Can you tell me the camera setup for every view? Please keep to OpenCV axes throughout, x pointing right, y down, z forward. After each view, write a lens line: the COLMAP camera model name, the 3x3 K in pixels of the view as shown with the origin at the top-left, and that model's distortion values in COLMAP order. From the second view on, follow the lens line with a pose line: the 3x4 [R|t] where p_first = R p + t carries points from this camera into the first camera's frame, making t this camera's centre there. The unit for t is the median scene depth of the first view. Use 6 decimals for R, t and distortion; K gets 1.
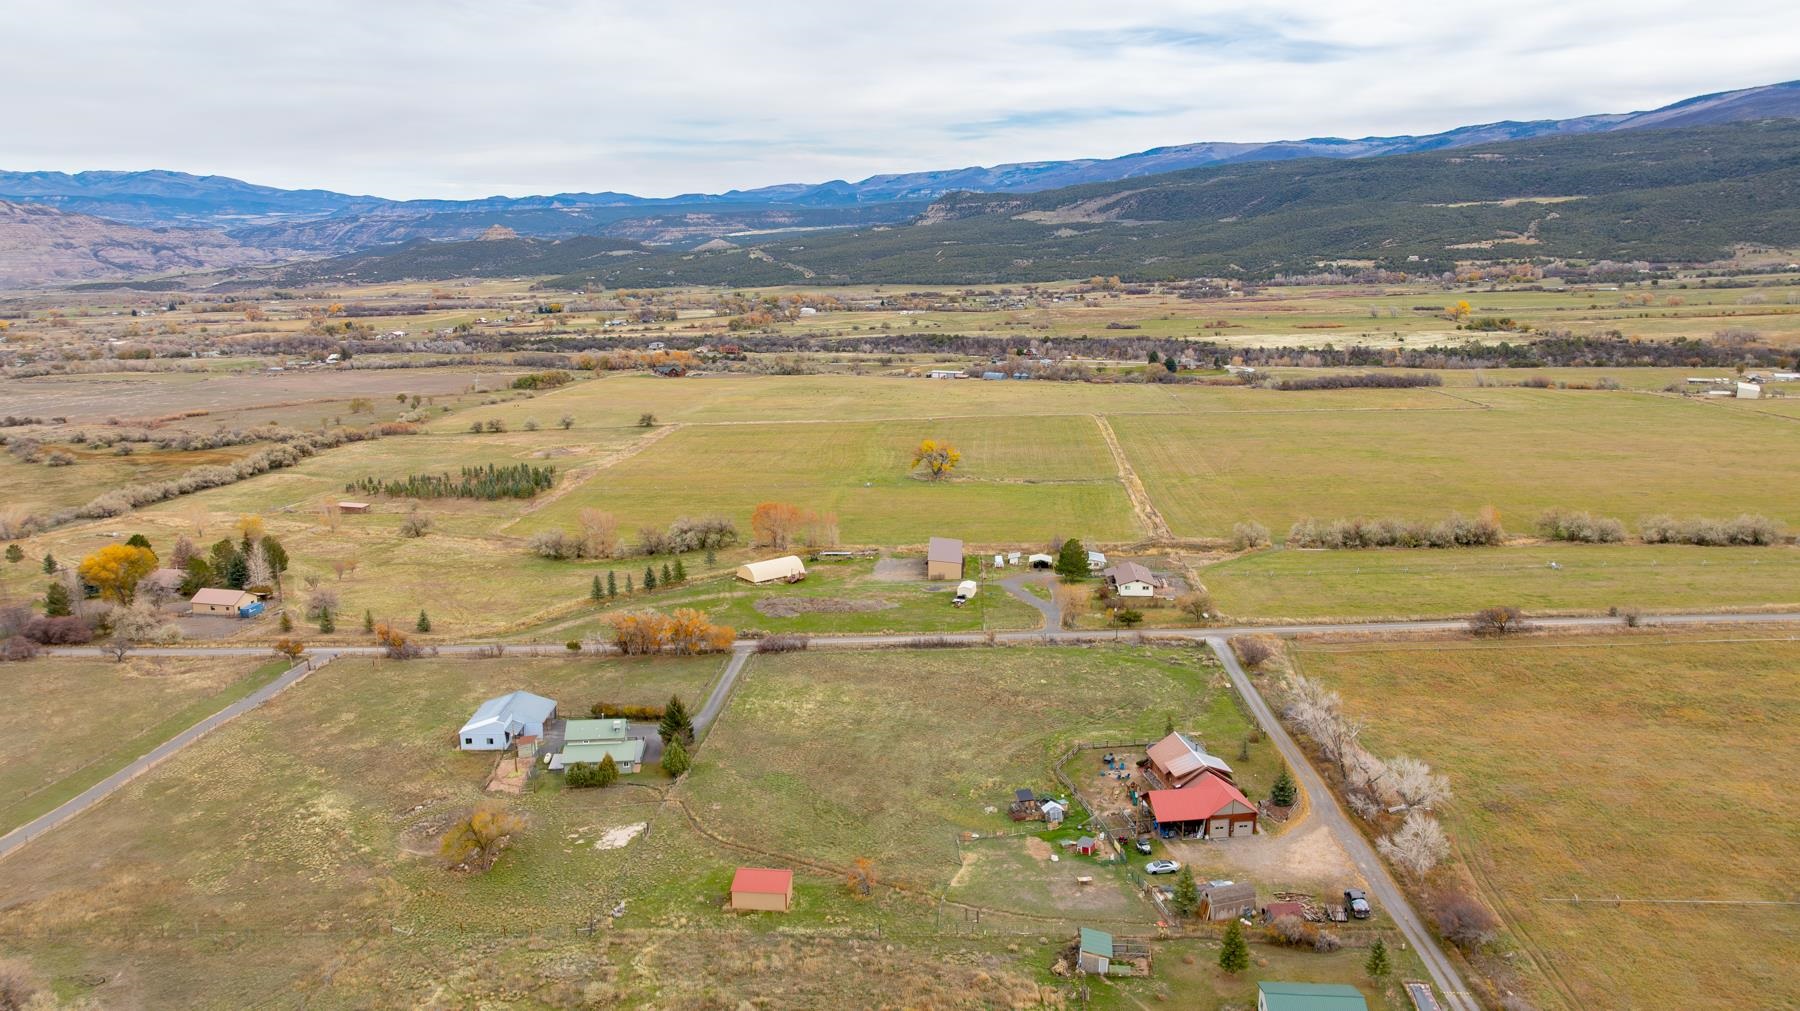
lens RADIAL K [[1262.7, 0, 910.2], [0, 1262.7, 512.4], [0, 0, 1]] dist [-0.046373, 0.053548]
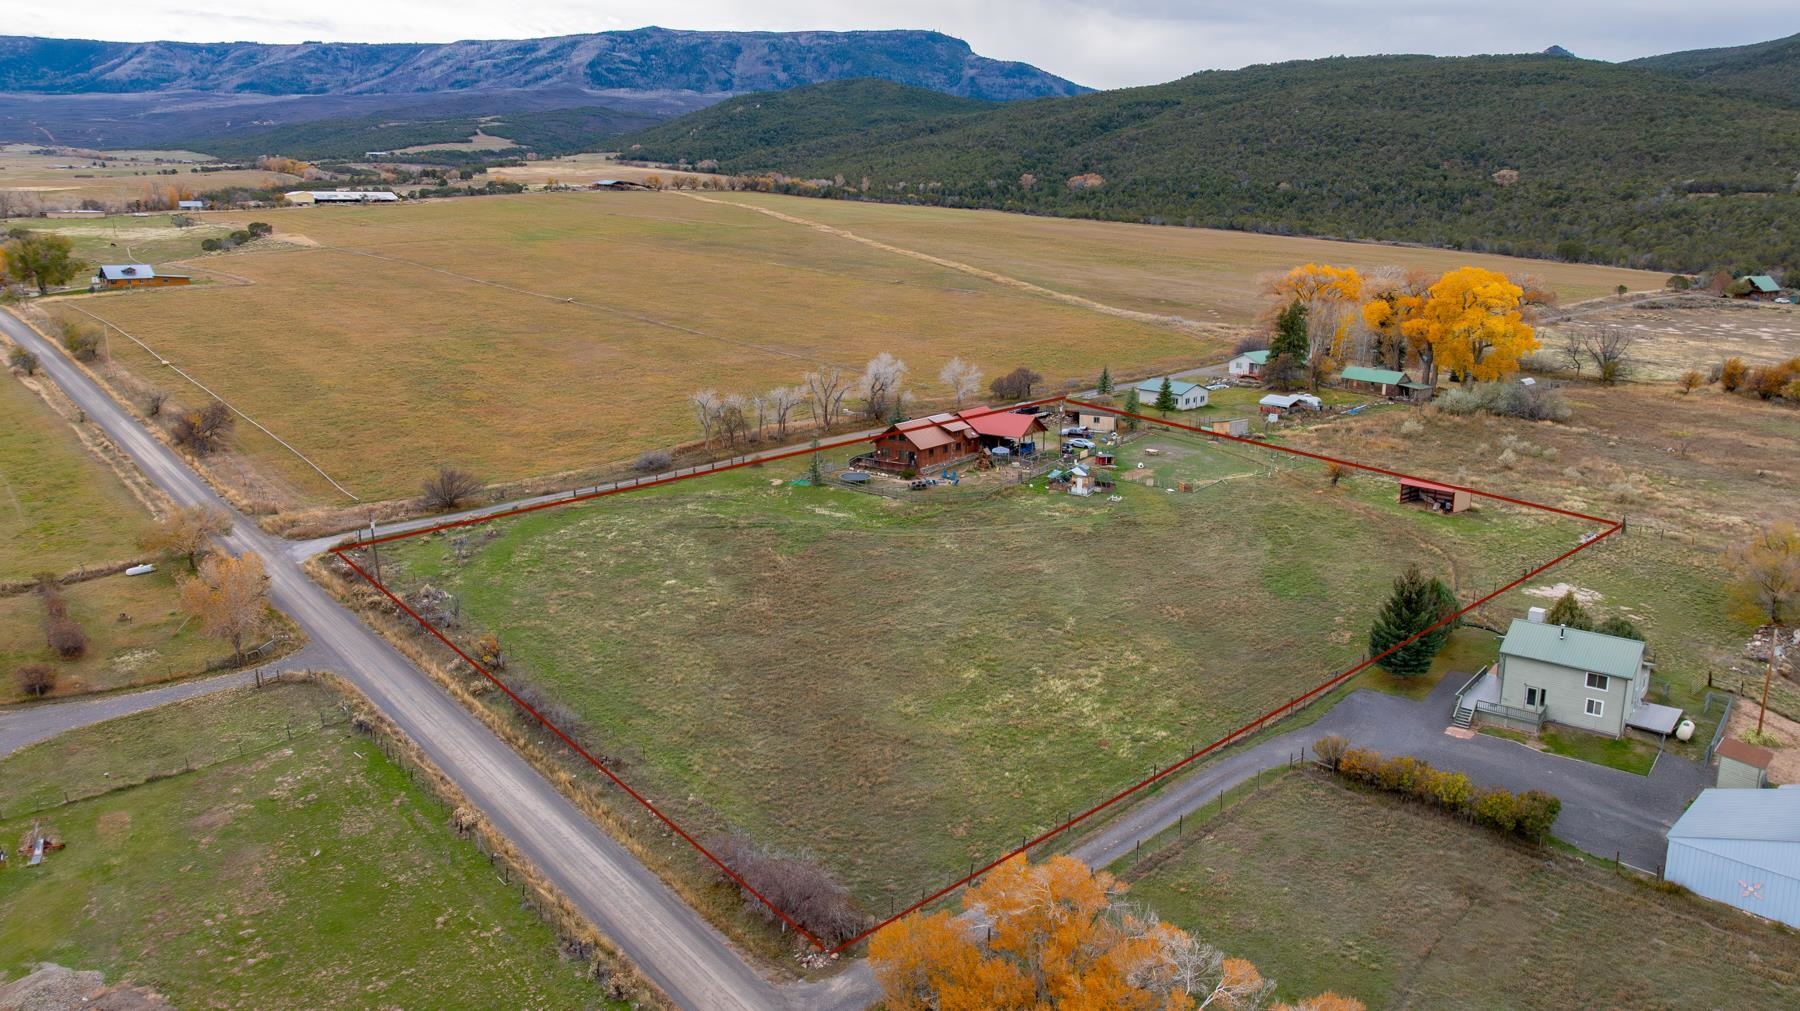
lens RADIAL K [[1263.8, 0, 906.9], [0, 1263.8, 502.7], [0, 0, 1]] dist [-0.028985, 0.021528]
pose [[-0.704960, -0.163361, 0.690177, -0.302684], [0.151416, 0.916014, 0.371474, -0.076175], [-0.692895, 0.366378, -0.621018, 1.124849]]
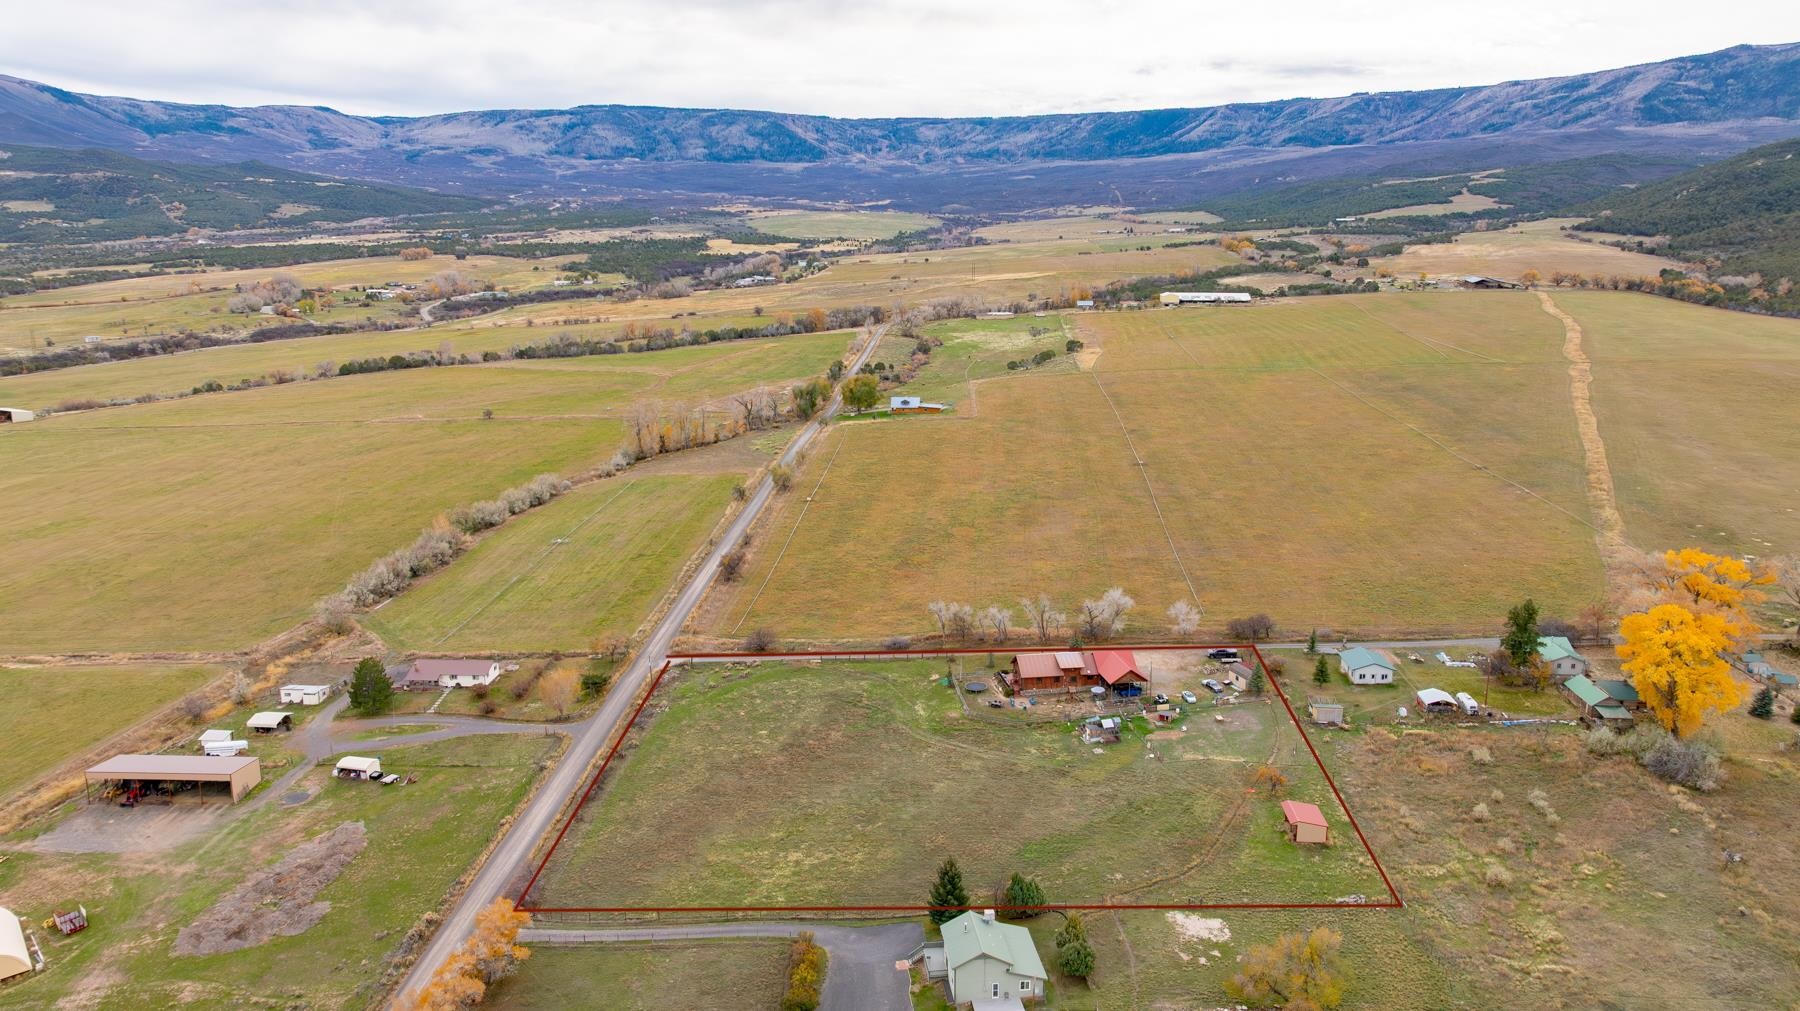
lens RADIAL K [[1262.7, 0, 910.2], [0, 1262.7, 512.4], [0, 0, 1]] dist [-0.046373, 0.053548]
pose [[-0.017895, -0.210020, 0.977533, -0.702246], [0.216821, 0.953609, 0.208849, -0.175760], [-0.976047, 0.215687, 0.028472, 0.742345]]
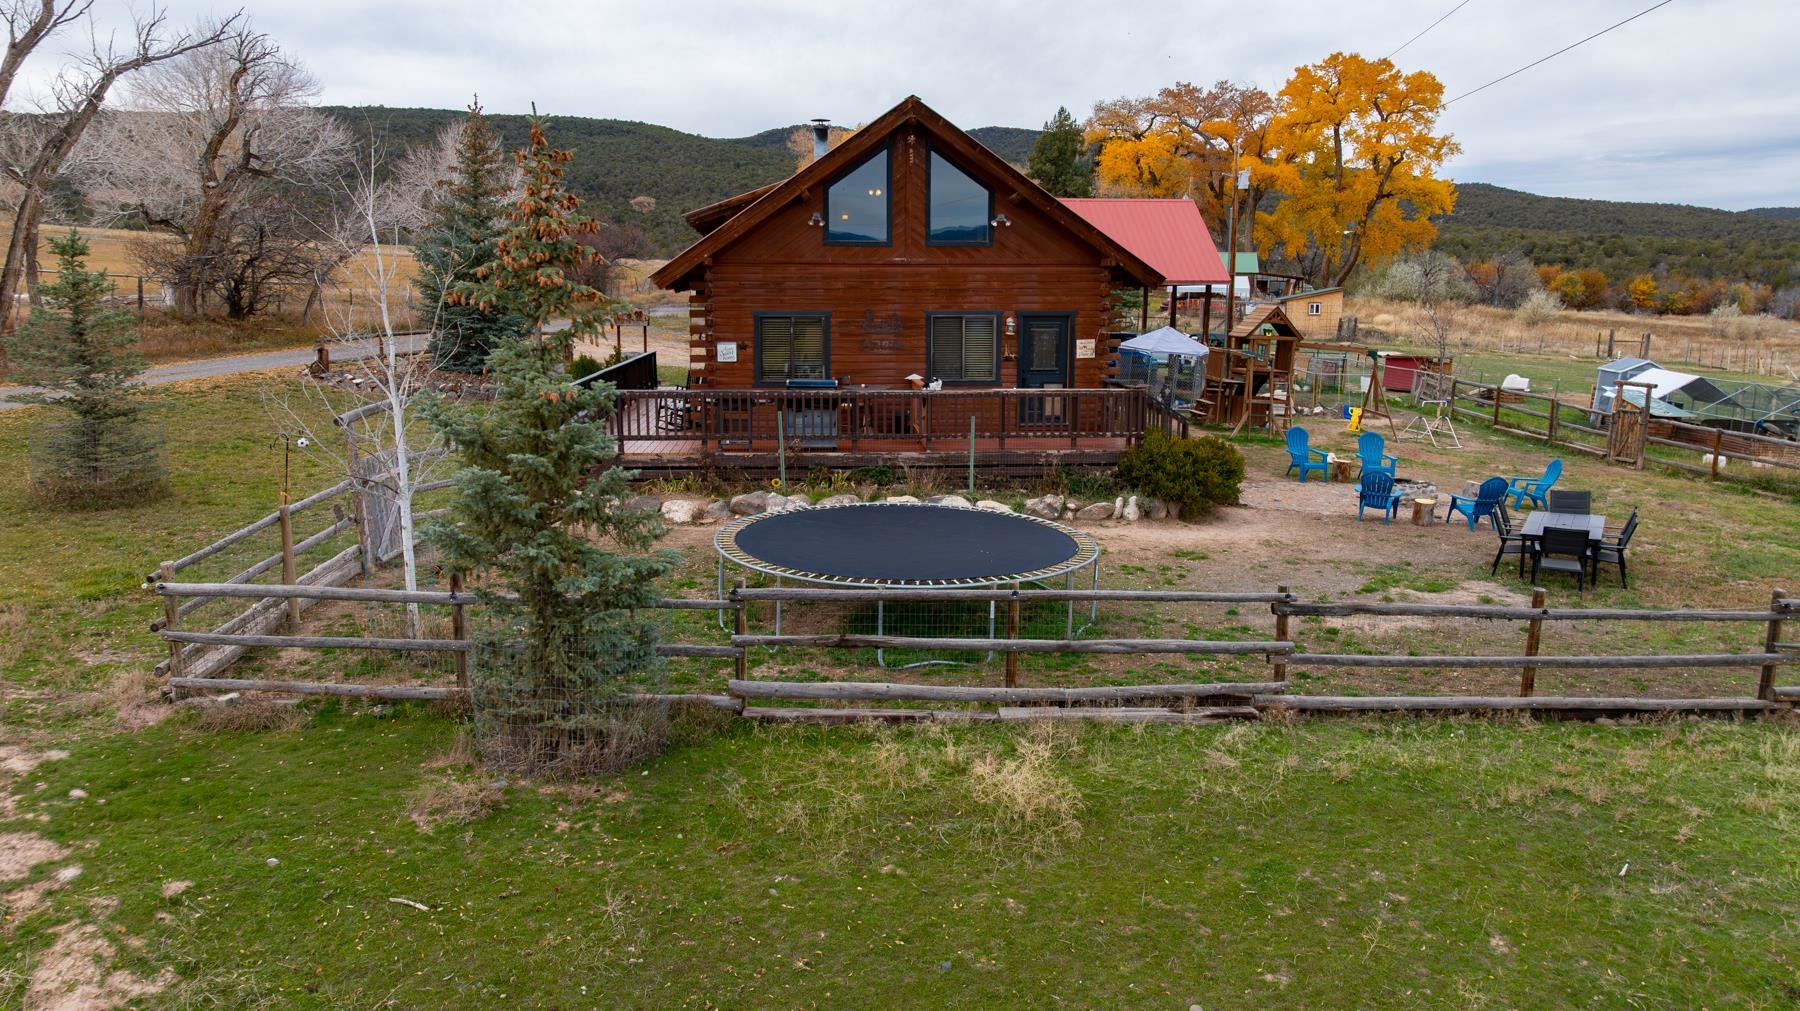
lens RADIAL K [[1262.7, 0, 910.2], [0, 1262.7, 512.4], [0, 0, 1]] dist [-0.046373, 0.053548]
pose [[-0.998349, -0.018389, 0.054407, 0.146739], [0.003748, 0.924474, 0.381227, 0.119106], [-0.057308, 0.380802, -0.922879, 0.797452]]
